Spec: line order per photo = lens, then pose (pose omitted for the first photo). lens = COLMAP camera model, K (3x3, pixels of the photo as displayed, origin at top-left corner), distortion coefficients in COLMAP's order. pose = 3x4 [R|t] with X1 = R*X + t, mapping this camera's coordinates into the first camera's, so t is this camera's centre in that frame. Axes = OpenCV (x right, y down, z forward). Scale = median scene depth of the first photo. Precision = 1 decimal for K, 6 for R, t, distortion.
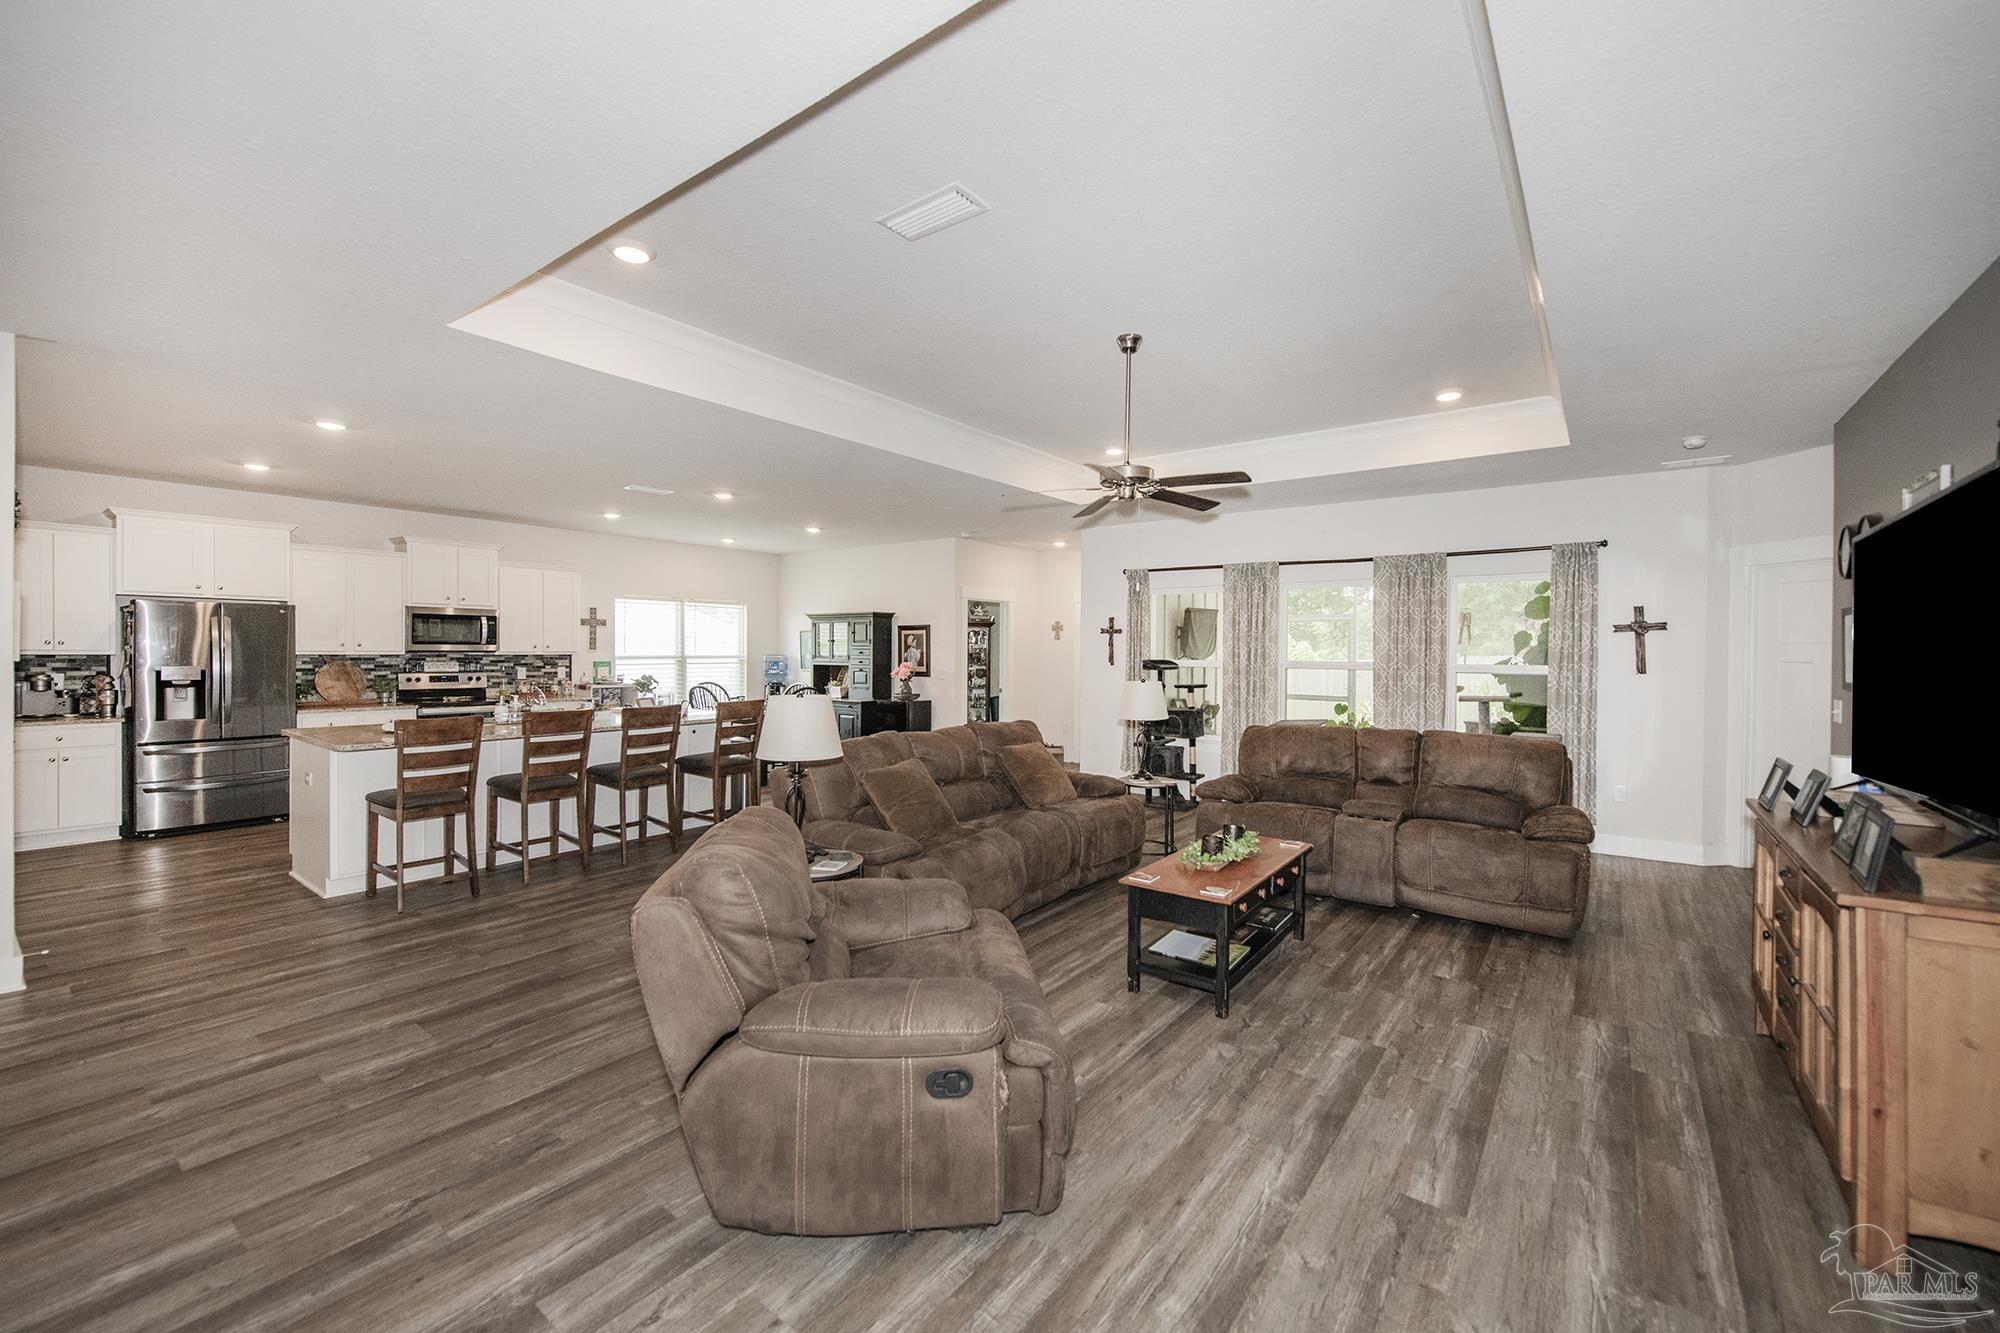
lens RADIAL K [[797.3, 0, 992.1], [0, 797.3, 656.8], [0, 0, 1]] dist [0.016428, -0.000325]
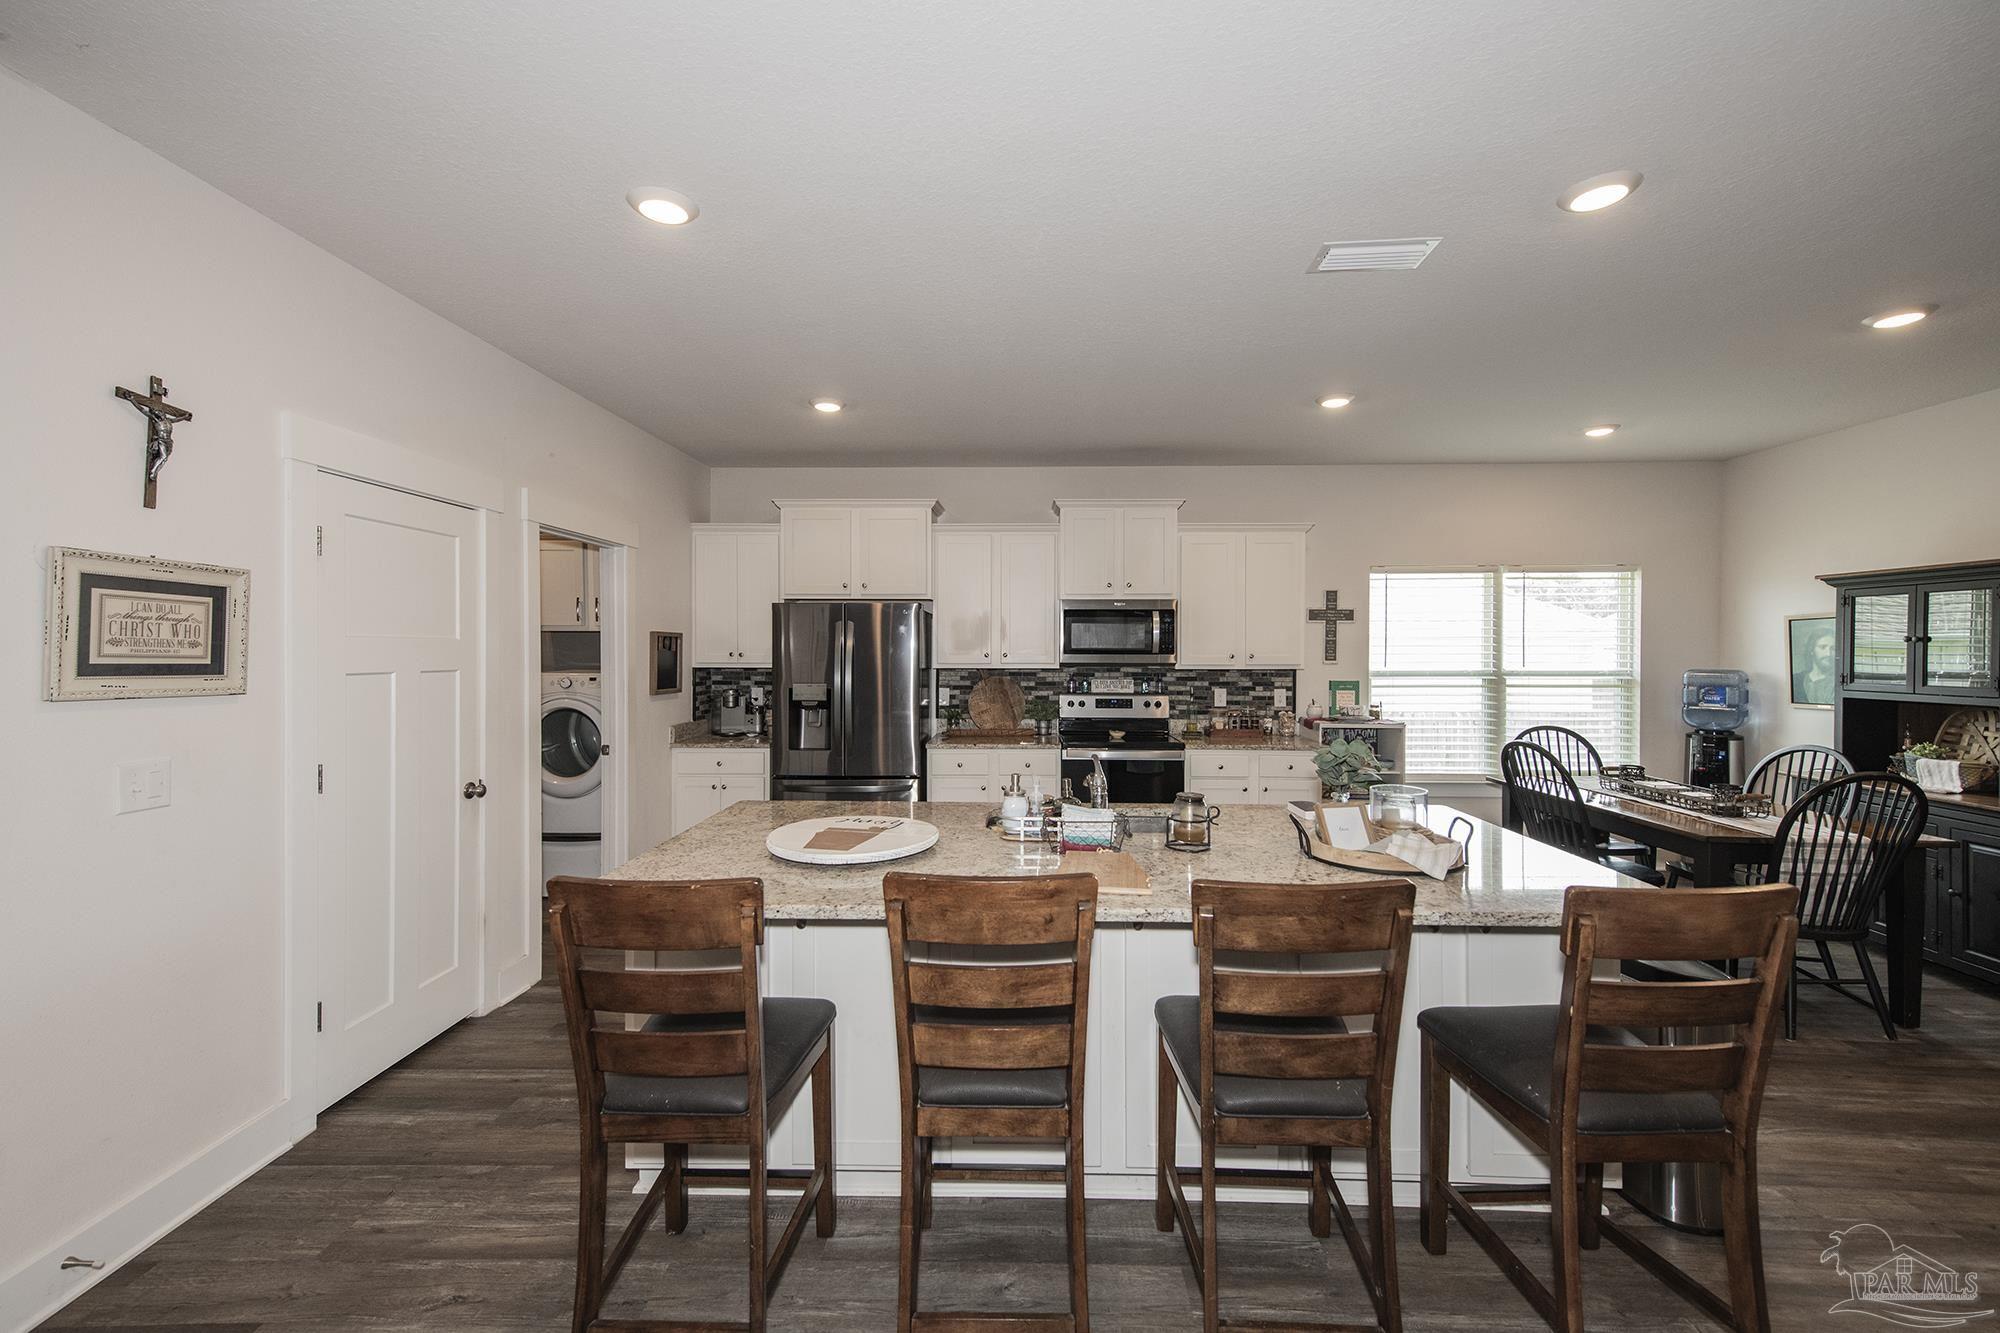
lens RADIAL K [[821.5, 0, 988.9], [0, 821.5, 656.7], [0, 0, 1]] dist [0.004774, 0.000327]
pose [[0.583806, 0.000854, -0.811892, -0.167262], [-0.005342, 0.999982, -0.002790, -0.009974], [0.811875, 0.005966, 0.583800, 0.486528]]
